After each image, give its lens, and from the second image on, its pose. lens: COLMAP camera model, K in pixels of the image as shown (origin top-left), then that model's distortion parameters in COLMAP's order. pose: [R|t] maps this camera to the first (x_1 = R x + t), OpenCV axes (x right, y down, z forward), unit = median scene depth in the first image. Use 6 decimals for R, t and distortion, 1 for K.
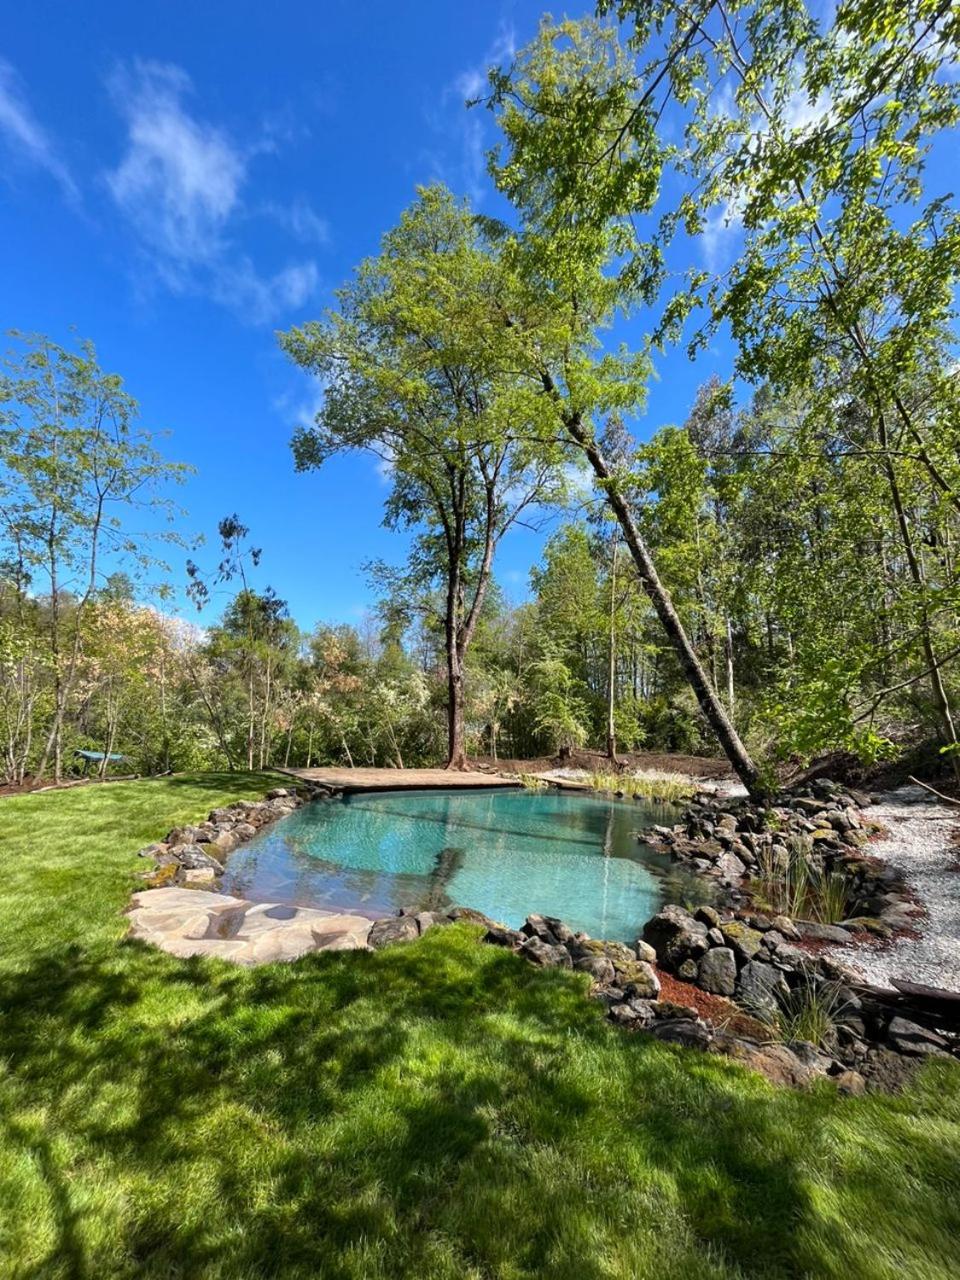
lens RADIAL K [[516.0, 0, 480.0], [0, 516.0, 640.0], [0, 0, 1]] dist [-0.004147, -0.000259]
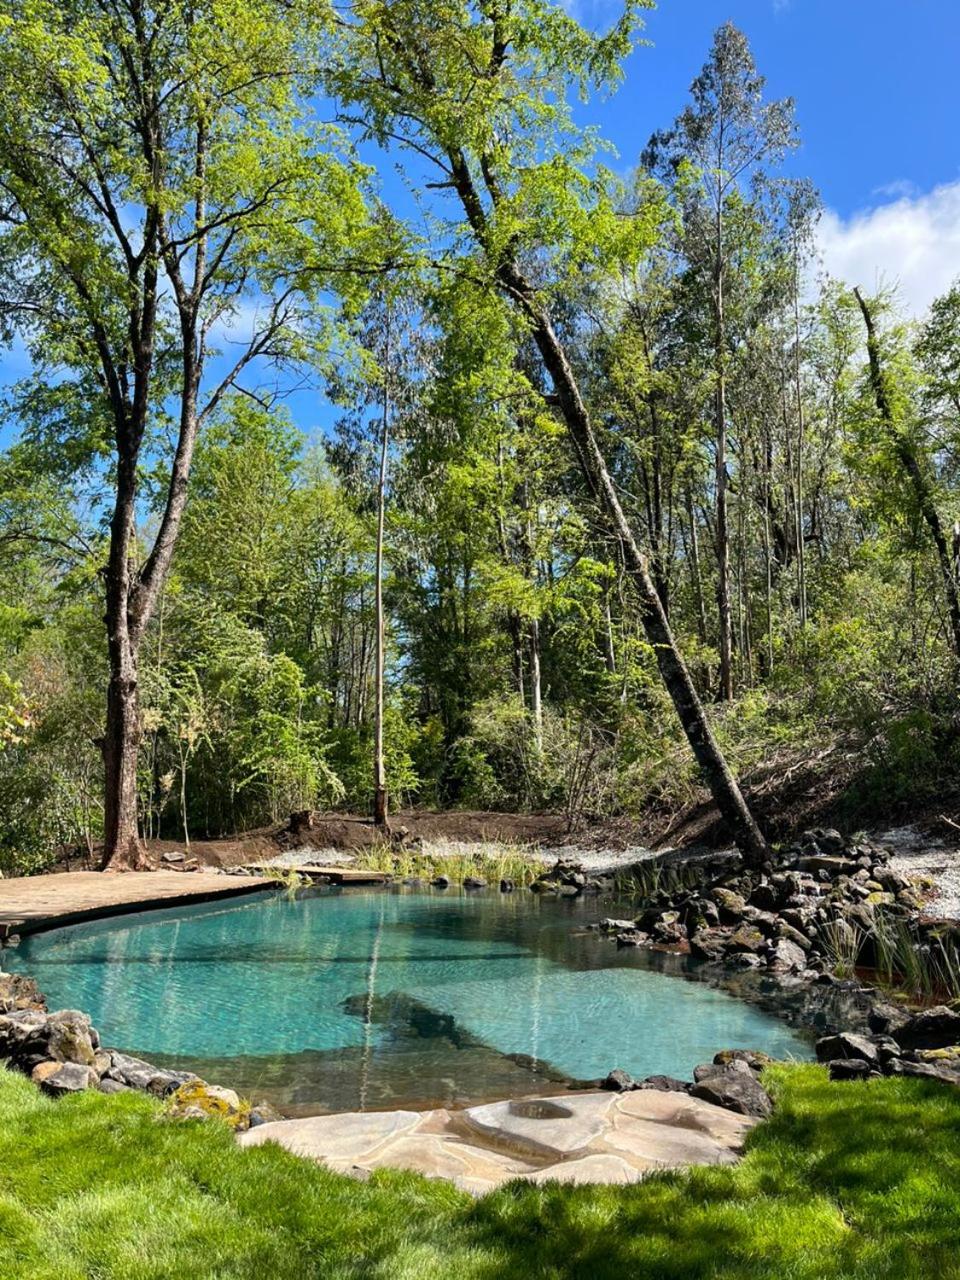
lens RADIAL K [[961.1, 0, 480.0], [0, 961.1, 640.0], [0, 0, 1]] dist [0.018962, 0.002582]
pose [[0.871463, 0.024357, 0.489857, -0.259728], [-0.040062, 0.998964, 0.021600, -0.005702], [-0.488823, -0.038448, 0.871535, 0.026974]]
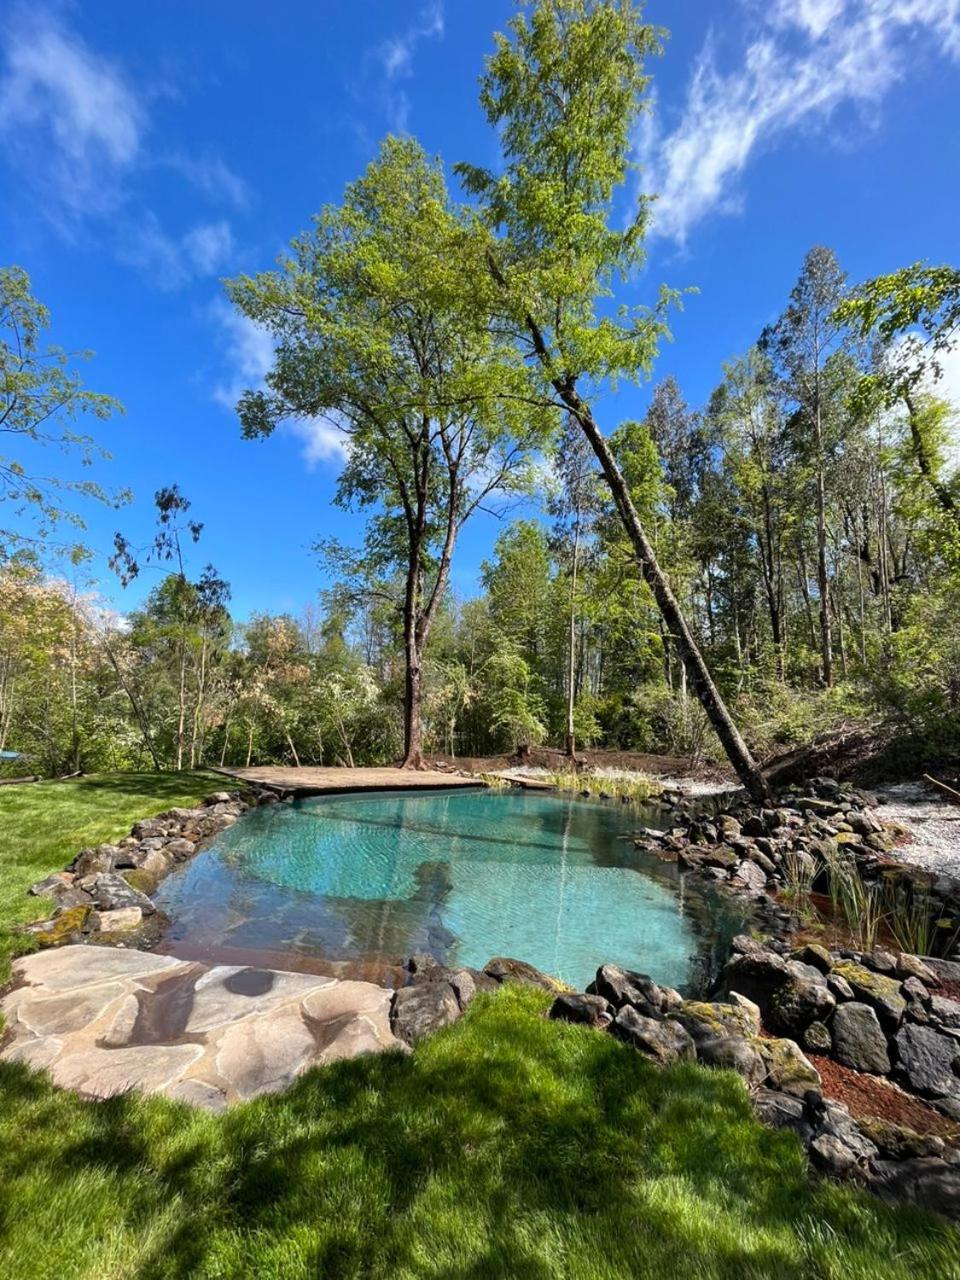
lens RADIAL K [[516.0, 0, 480.0], [0, 516.0, 640.0], [0, 0, 1]] dist [-0.004147, -0.000259]
pose [[0.993209, 0.024398, 0.113758, -0.044964], [-0.024860, 0.999687, 0.002644, 0.017285], [-0.113658, -0.005454, 0.993505, 0.075836]]
